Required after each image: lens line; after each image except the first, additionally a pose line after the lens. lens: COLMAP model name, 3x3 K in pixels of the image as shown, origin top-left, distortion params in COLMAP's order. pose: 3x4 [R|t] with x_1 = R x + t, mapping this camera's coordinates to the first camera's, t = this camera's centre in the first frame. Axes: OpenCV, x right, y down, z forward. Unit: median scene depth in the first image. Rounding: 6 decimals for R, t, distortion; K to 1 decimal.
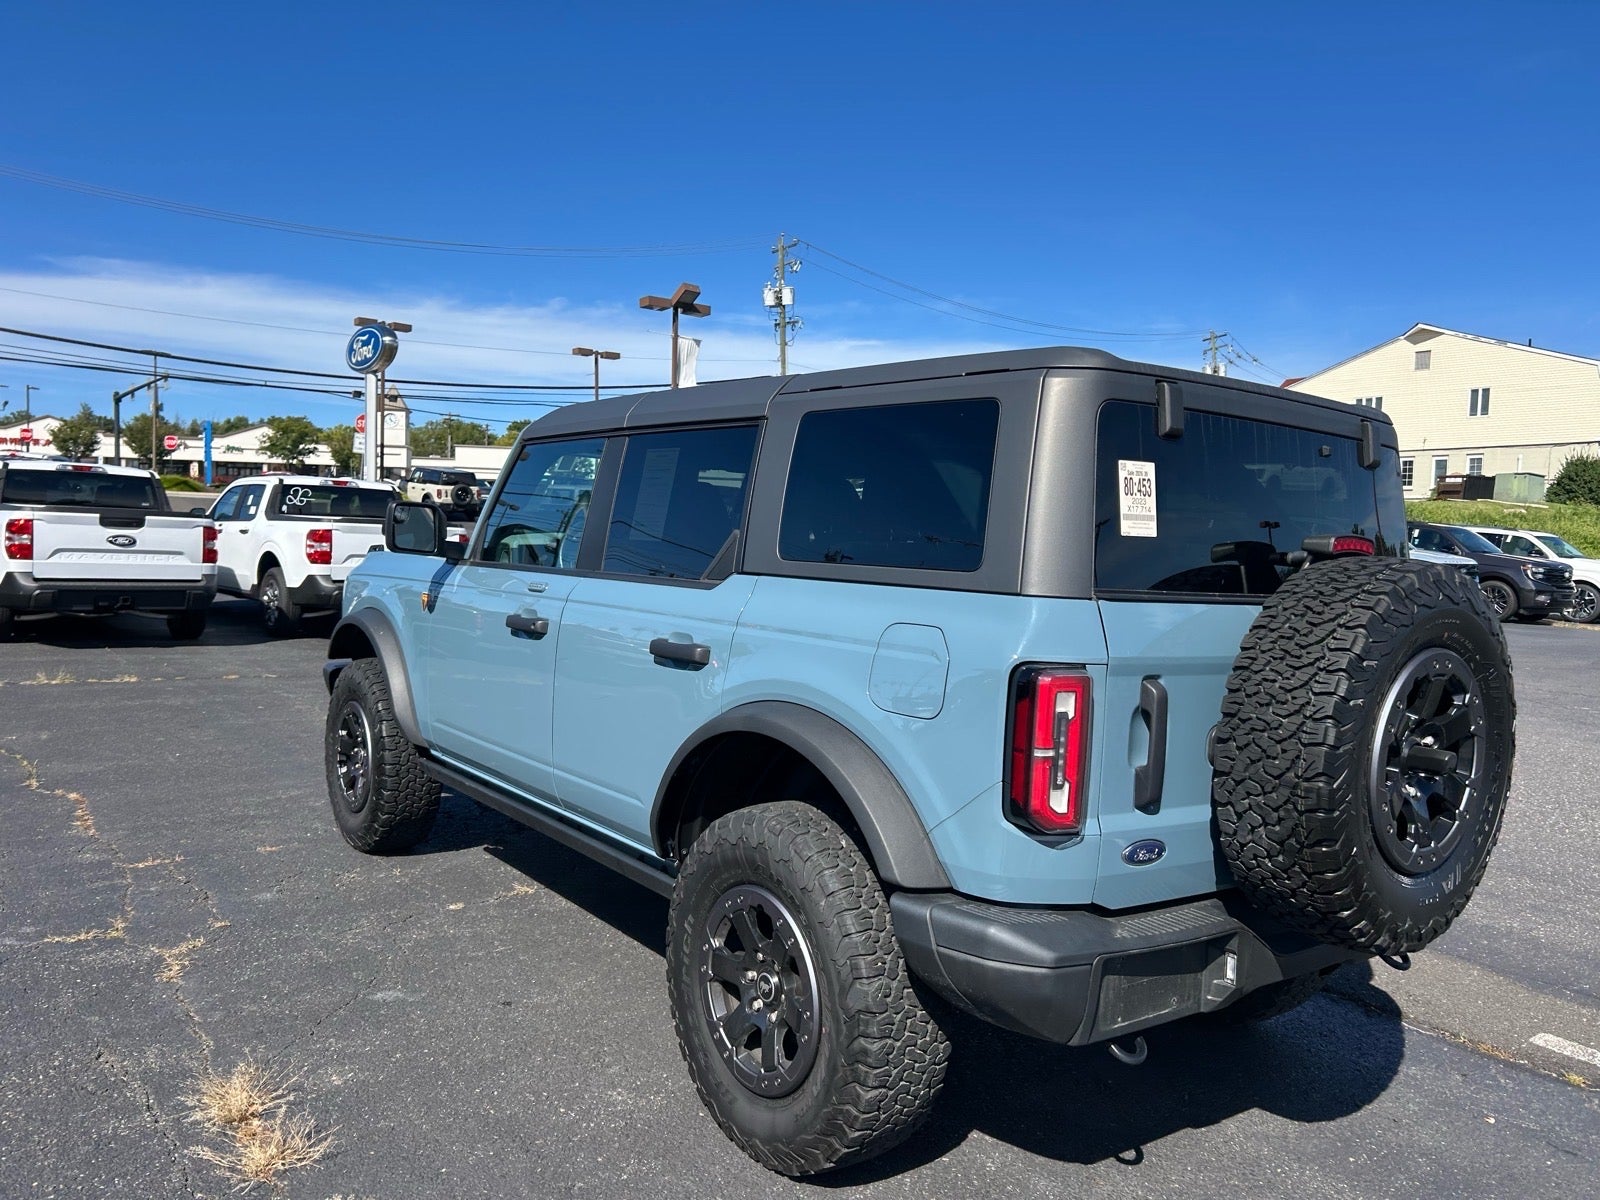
lens RADIAL K [[1222.0, 0, 818.5], [0, 1222.0, 604.9], [0, 0, 1]] dist [0.043777, -0.053854]
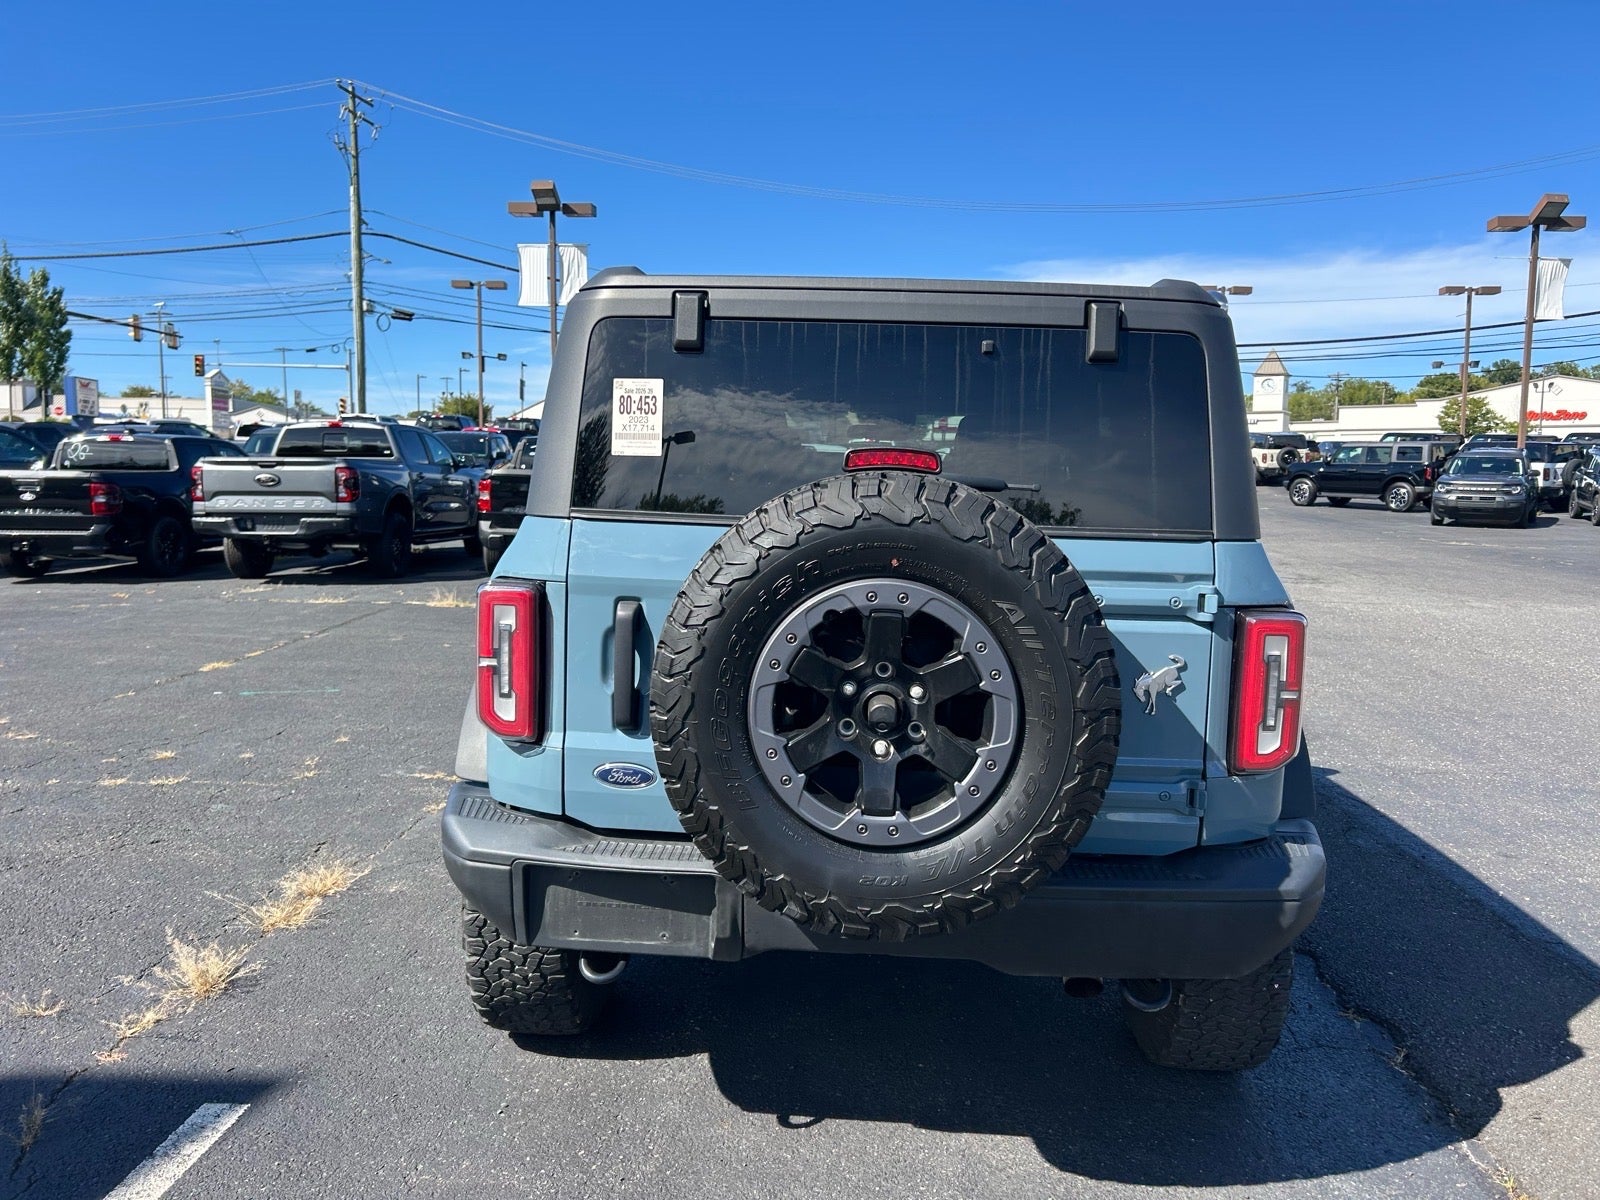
lens RADIAL K [[1230.1, 0, 800.0], [0, 1230.1, 600.0], [0, 0, 1]] dist [0.055972, -0.053774]
pose [[0.763627, 0.040057, -0.644414, 0.726543], [-0.026623, 0.999178, 0.030561, 0.018813], [0.645108, -0.006181, 0.764066, 0.240459]]
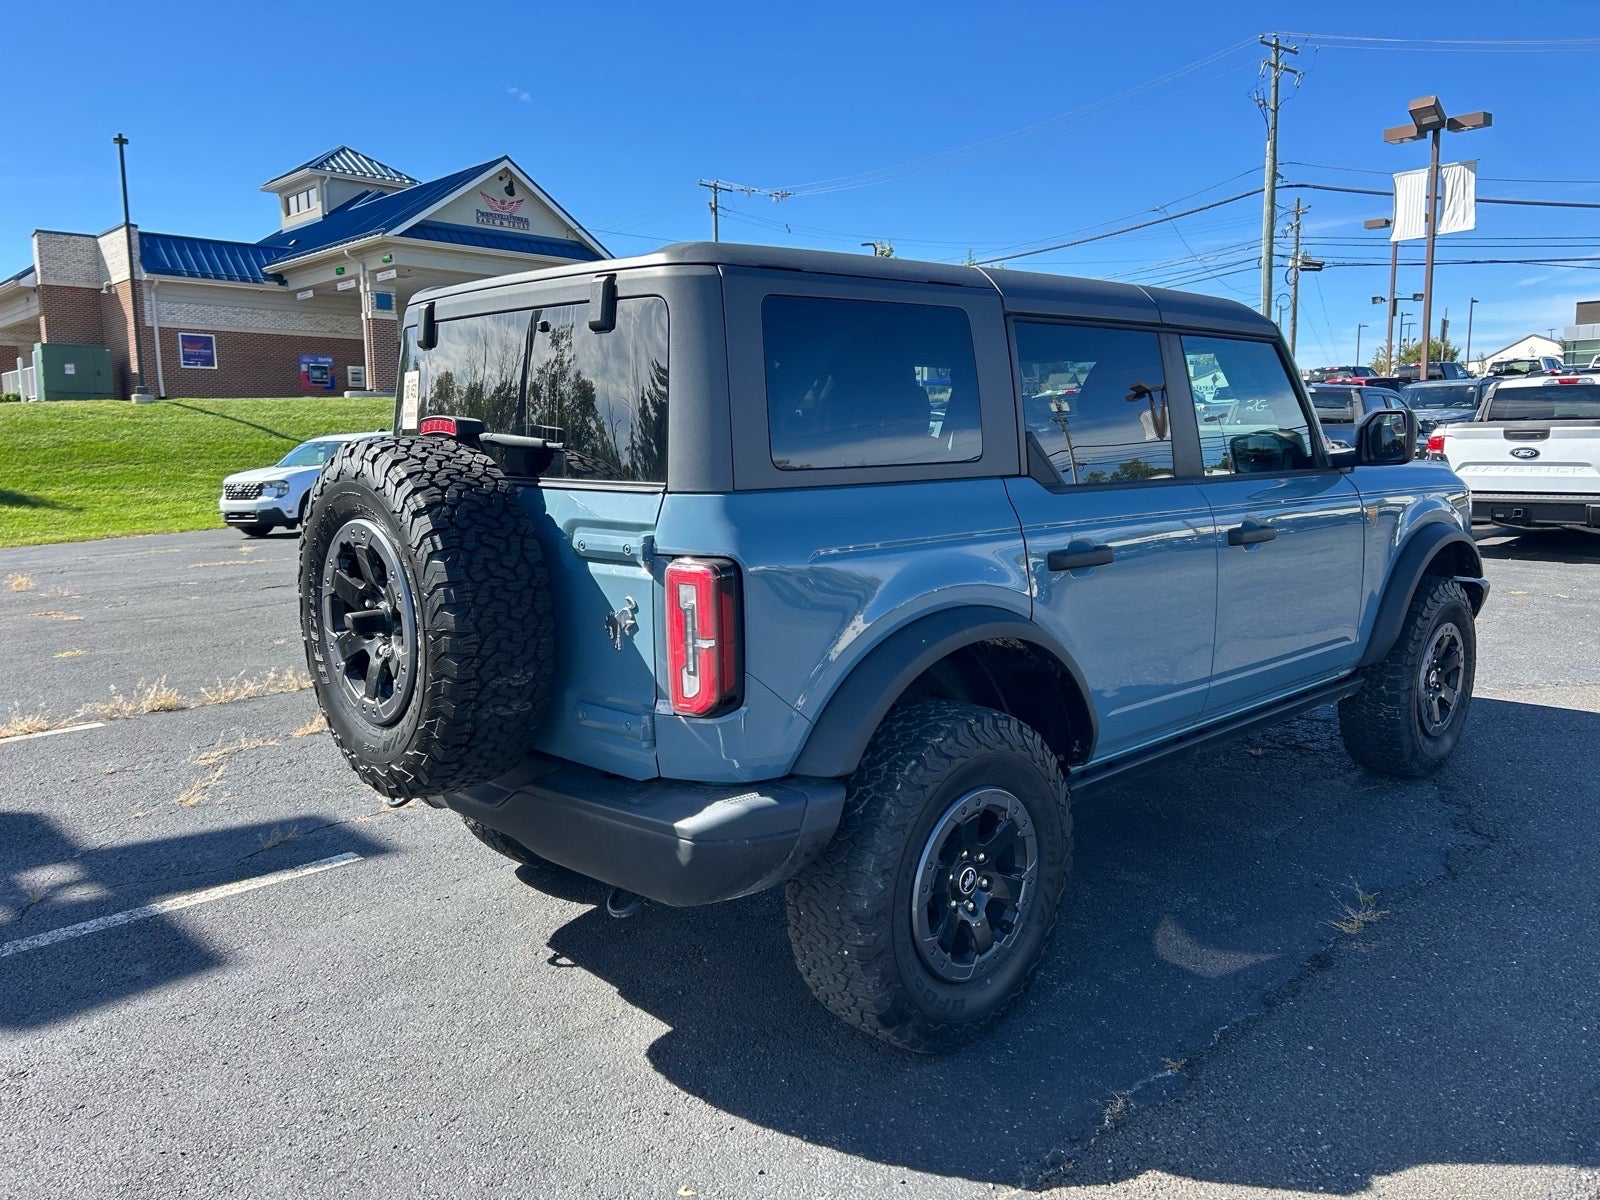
lens RADIAL K [[1230.1, 0, 800.0], [0, 1230.1, 600.0], [0, 0, 1]] dist [0.055972, -0.053774]
pose [[0.095664, 0.091683, -0.991182, 1.203368], [-0.036160, 0.995412, 0.088584, -0.003844], [0.994757, 0.027367, 0.098540, 0.942478]]
